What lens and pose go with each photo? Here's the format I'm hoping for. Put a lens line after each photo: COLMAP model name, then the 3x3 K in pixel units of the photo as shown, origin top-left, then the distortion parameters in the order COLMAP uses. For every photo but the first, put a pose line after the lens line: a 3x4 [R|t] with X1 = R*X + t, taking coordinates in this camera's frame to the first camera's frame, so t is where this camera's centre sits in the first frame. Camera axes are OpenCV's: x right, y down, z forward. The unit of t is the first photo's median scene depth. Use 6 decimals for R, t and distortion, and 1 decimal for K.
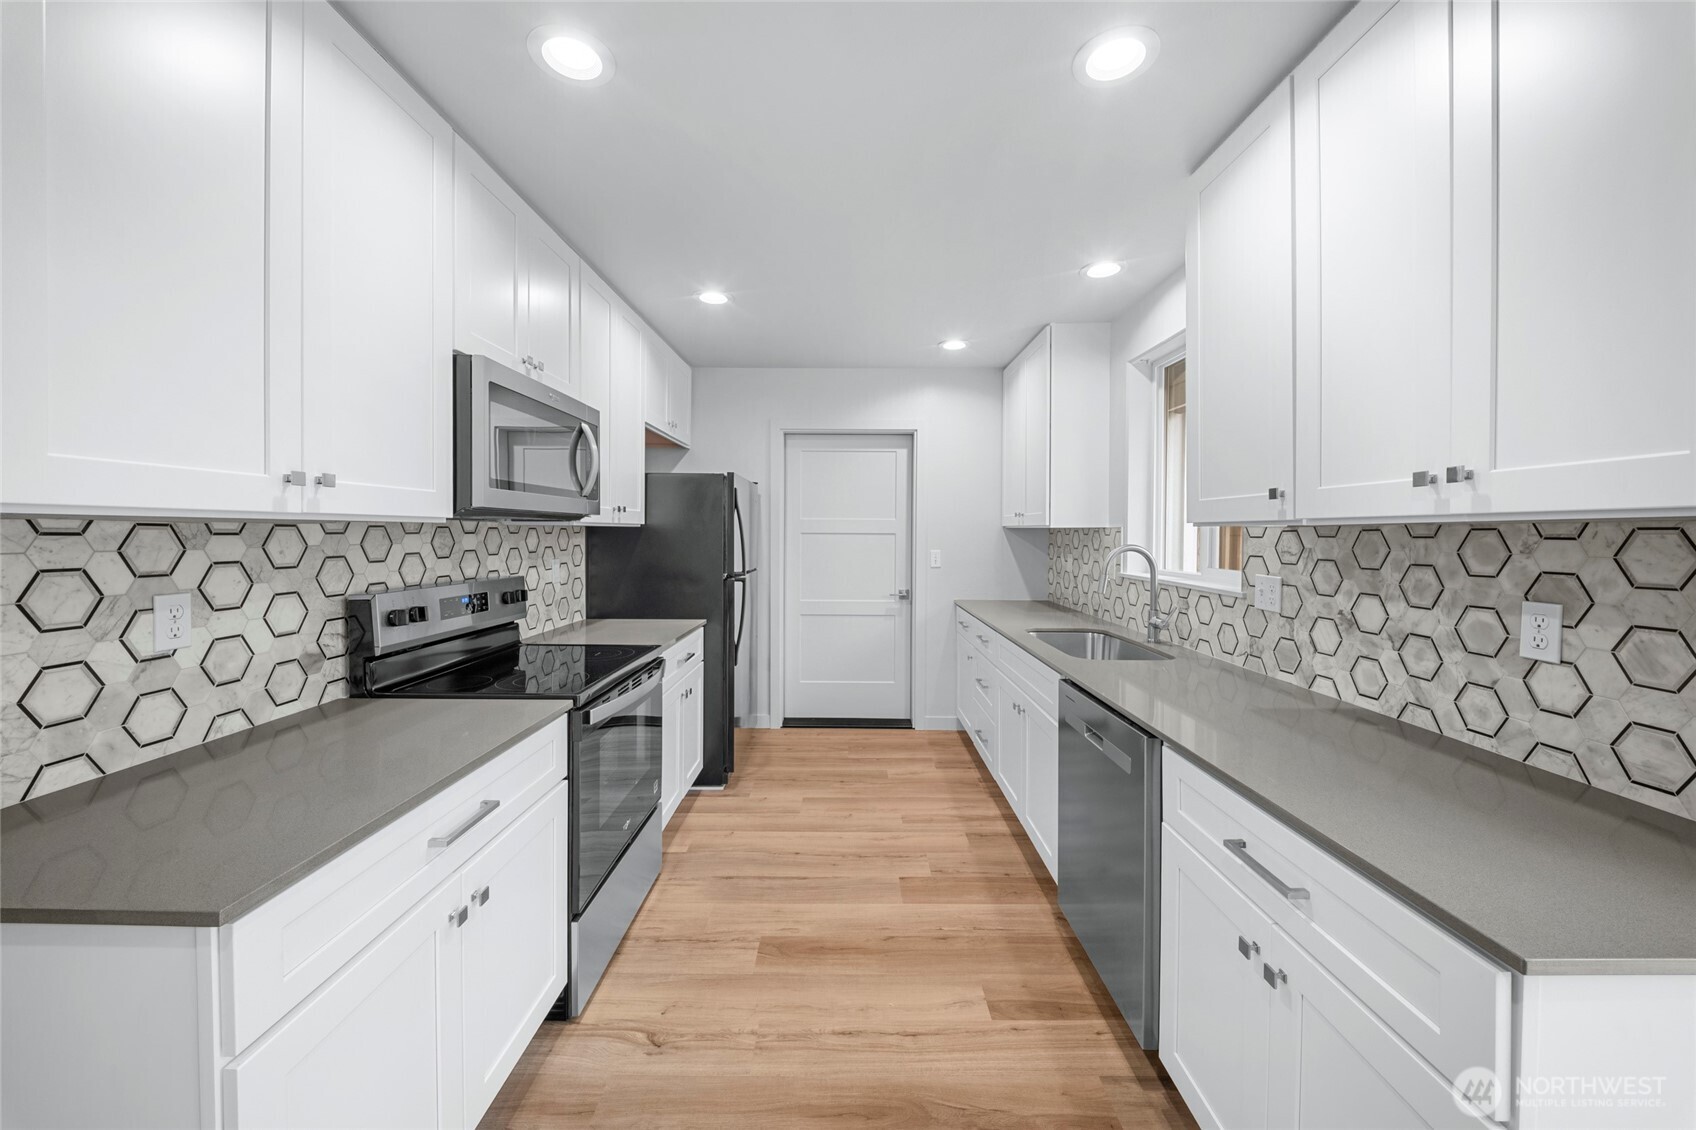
lens RADIAL K [[607.5, 0, 848.2], [0, 607.5, 538.6], [0, 0, 1]] dist [0.003302, -0.002546]
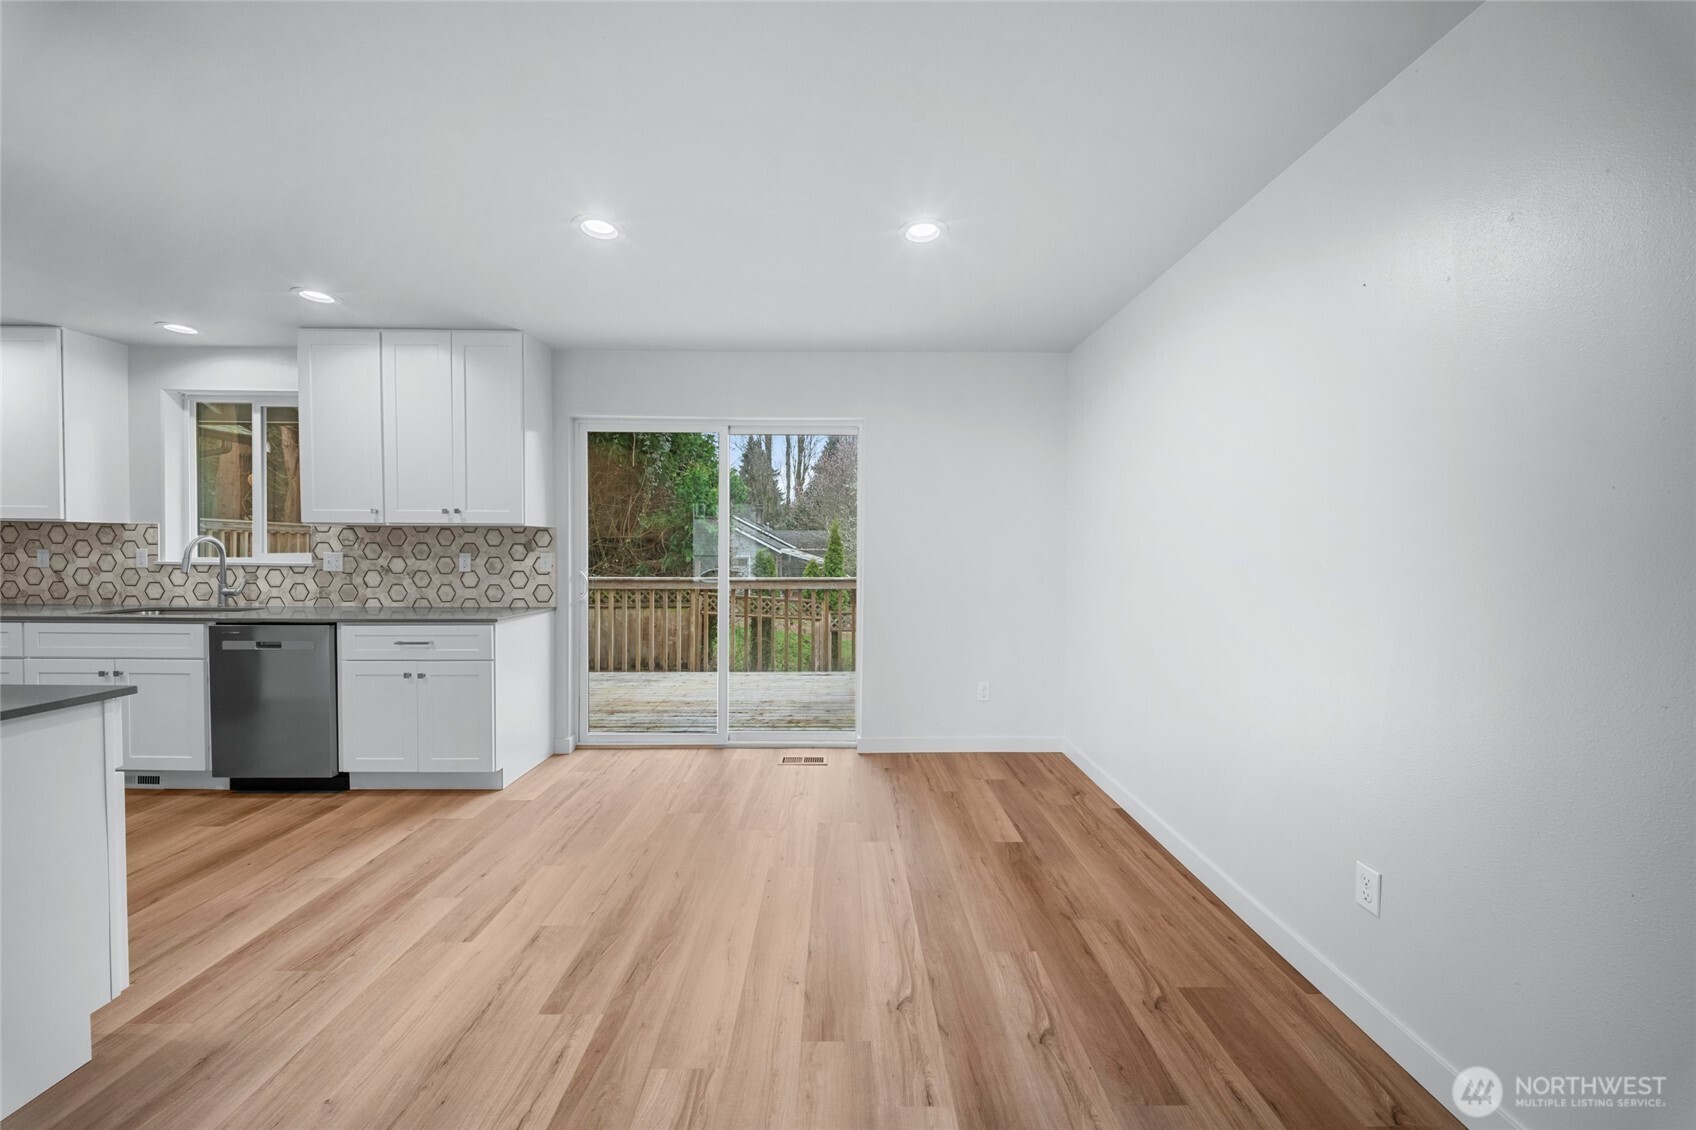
lens RADIAL K [[607.5, 0, 848.7], [0, 607.5, 554.1], [0, 0, 1]] dist [0.003302, -0.002546]
pose [[-0.025734, -0.011050, 0.999608, -1.206533], [0.003812, 0.999931, 0.011152, 0.050761], [-0.999662, 0.004097, -0.025690, -0.525135]]
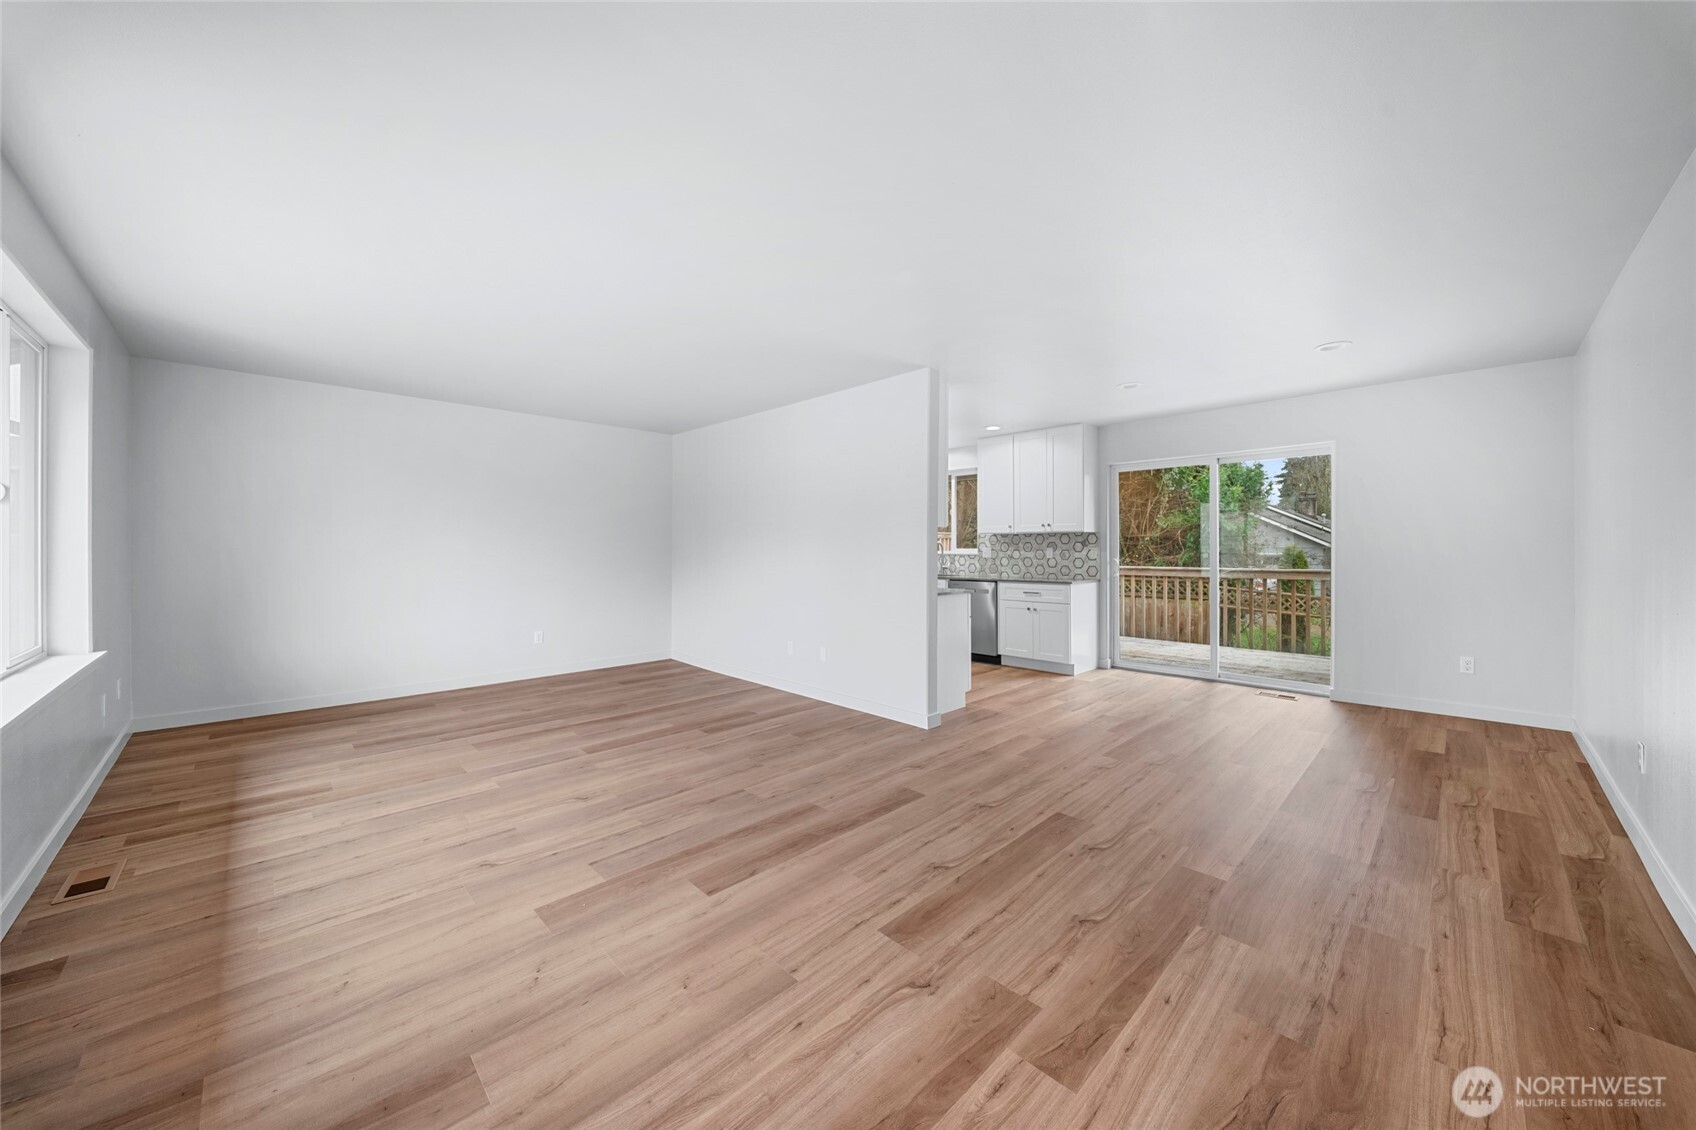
lens RADIAL K [[607.5, 0, 849.6], [0, 607.5, 551.0], [0, 0, 1]] dist [0.003302, -0.002546]
pose [[0.702854, -0.009637, 0.711269, -2.452604], [0.011038, 0.999936, 0.002641, 0.060088], [-0.711248, 0.005995, 0.702915, -0.958010]]
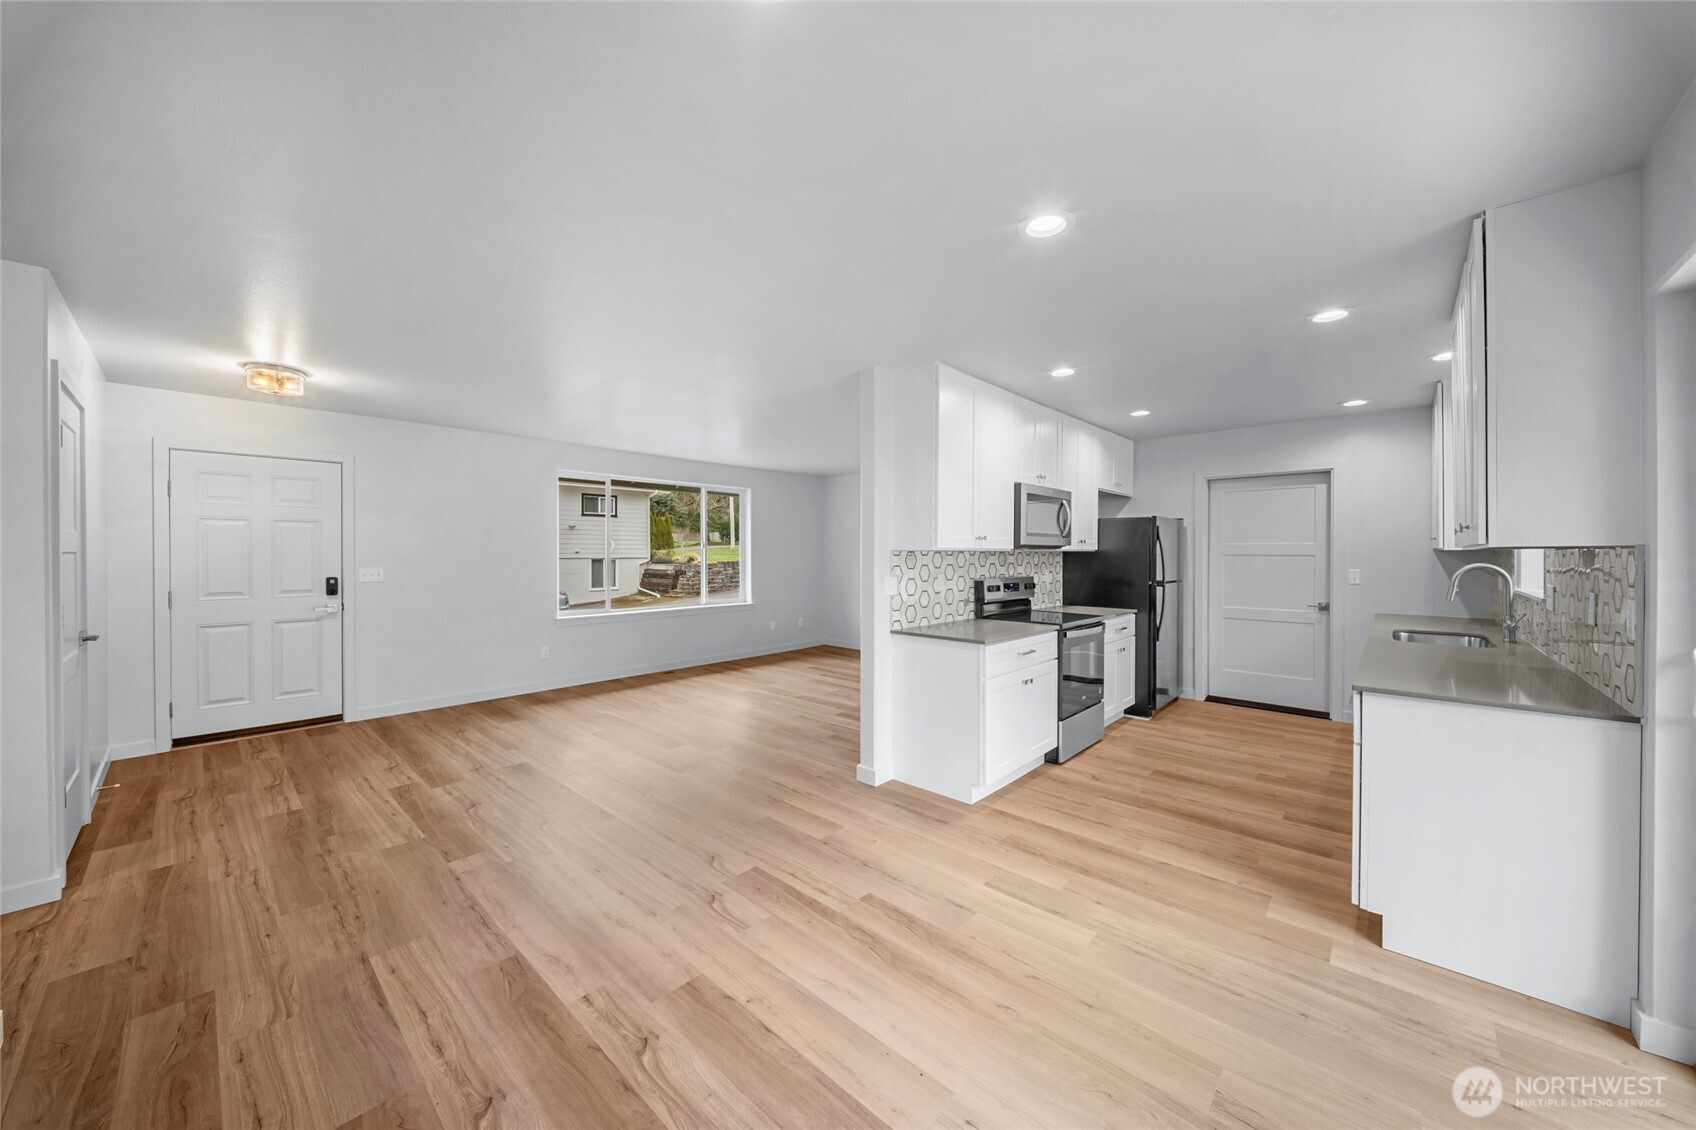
lens RADIAL K [[607.5, 0, 852.1], [0, 607.5, 552.0], [0, 0, 1]] dist [0.003302, -0.002546]
pose [[0.743937, -0.003815, -0.668239, 0.431797], [-0.006229, 0.999901, -0.012644, 0.012417], [0.668221, 0.013569, 0.743839, -1.069257]]
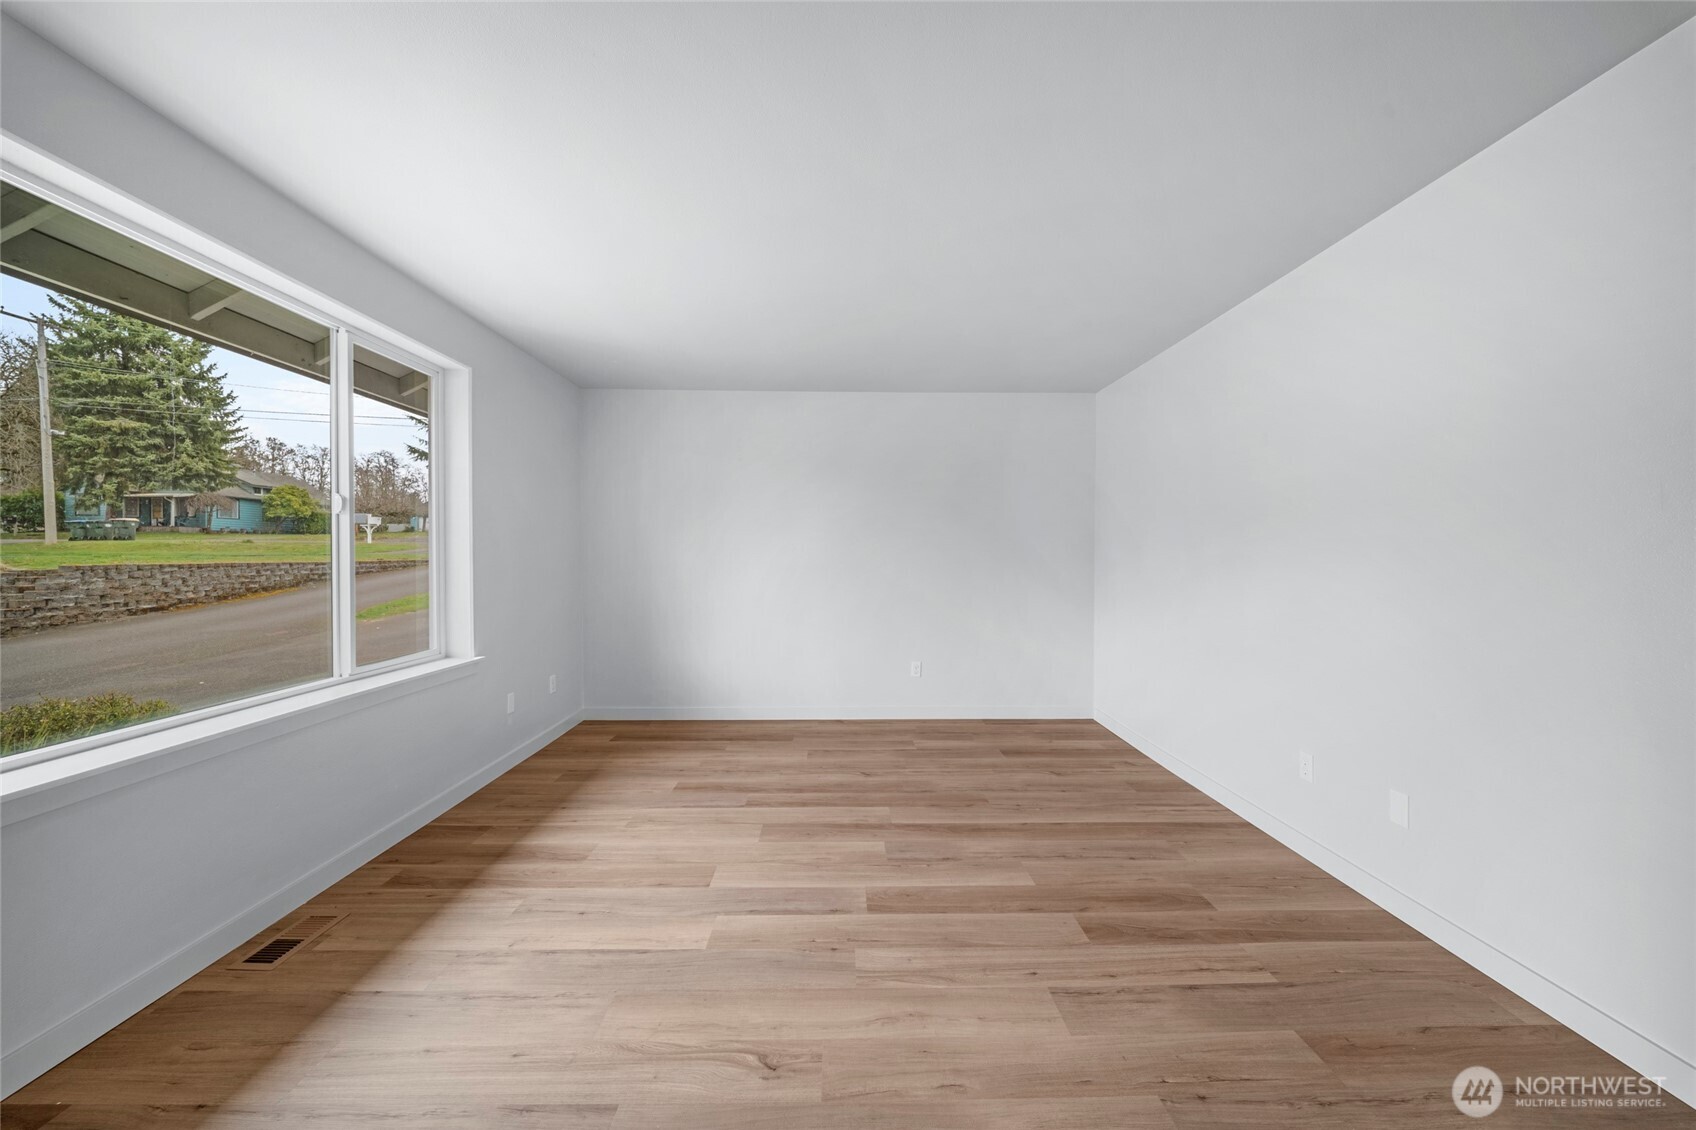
lens RADIAL K [[607.5, 0, 844.6], [0, 607.5, 562.9], [0, 0, 1]] dist [0.003302, -0.002546]
pose [[0.999487, -0.003690, 0.031820, -1.777779], [0.003638, 0.999992, 0.001700, 0.048847], [-0.031826, -0.001584, 0.999492, -0.174811]]
